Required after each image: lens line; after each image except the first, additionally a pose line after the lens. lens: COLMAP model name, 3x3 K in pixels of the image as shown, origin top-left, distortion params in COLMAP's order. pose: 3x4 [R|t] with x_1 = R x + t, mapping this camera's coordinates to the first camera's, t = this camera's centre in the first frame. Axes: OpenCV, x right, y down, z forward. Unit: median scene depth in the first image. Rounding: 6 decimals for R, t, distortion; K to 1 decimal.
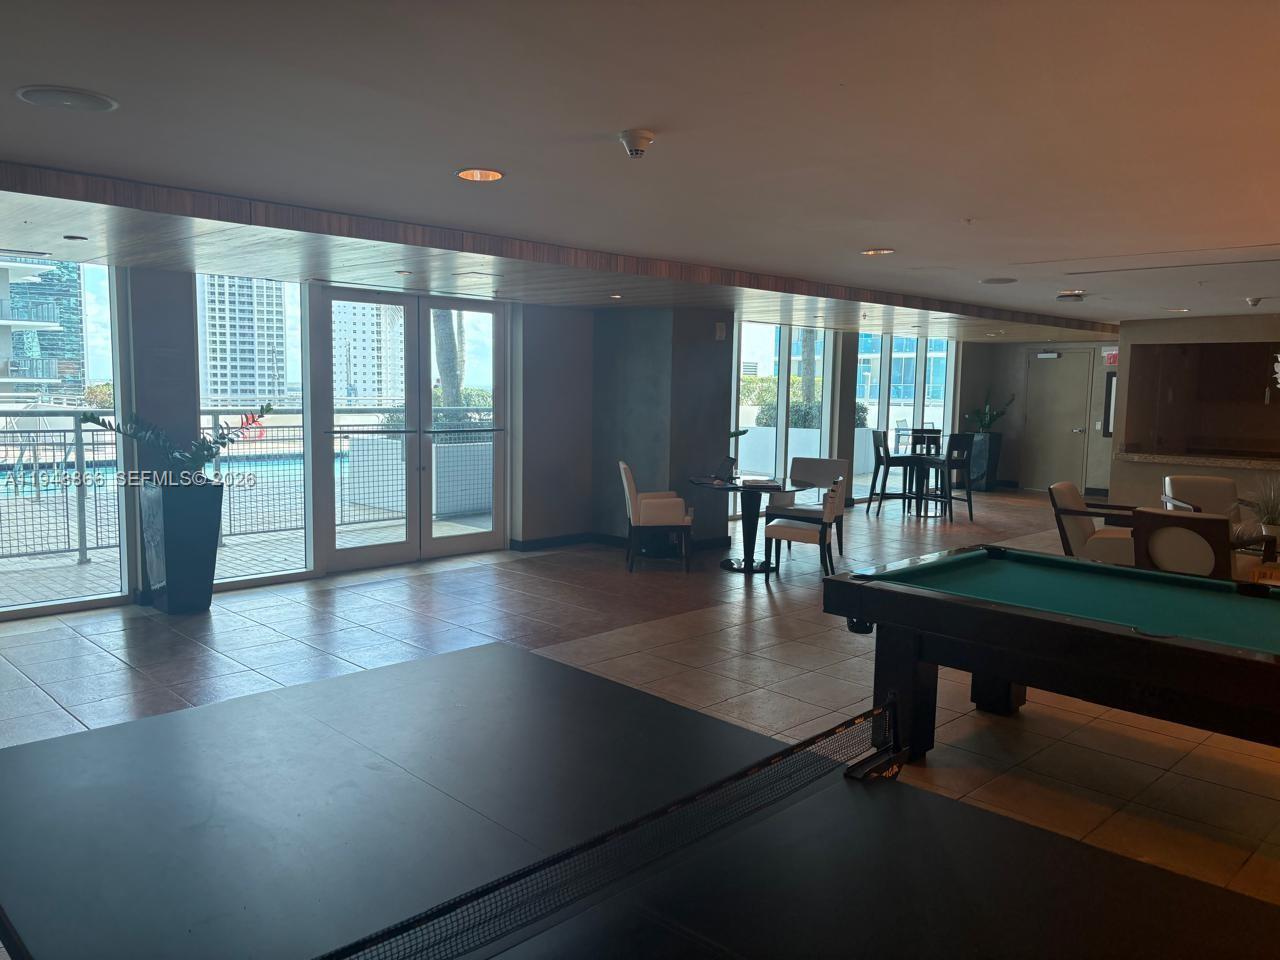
lens RADIAL K [[1022.9, 0, 640.0], [0, 1022.9, 480.0], [0, 0, 1]] dist [-0.009757, -0.003049]
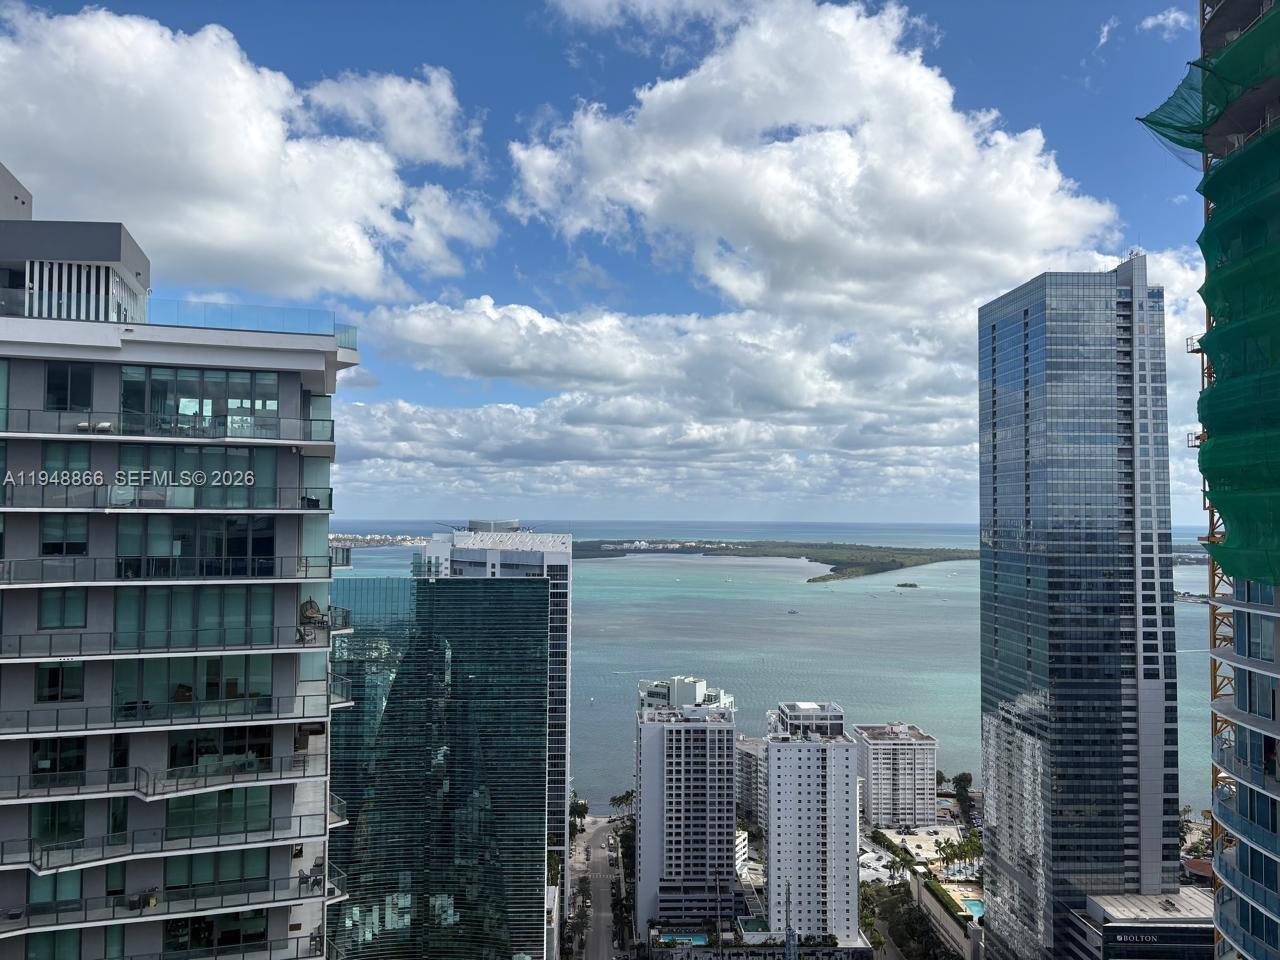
lens RADIAL K [[1022.9, 0, 640.0], [0, 1022.9, 480.0], [0, 0, 1]] dist [-0.009757, -0.003049]
pose [[0.911448, -0.029580, -0.410351, -0.000366], [-0.033100, 0.988906, -0.144806, -0.302898], [0.410083, 0.145566, 0.900357, -0.017802]]
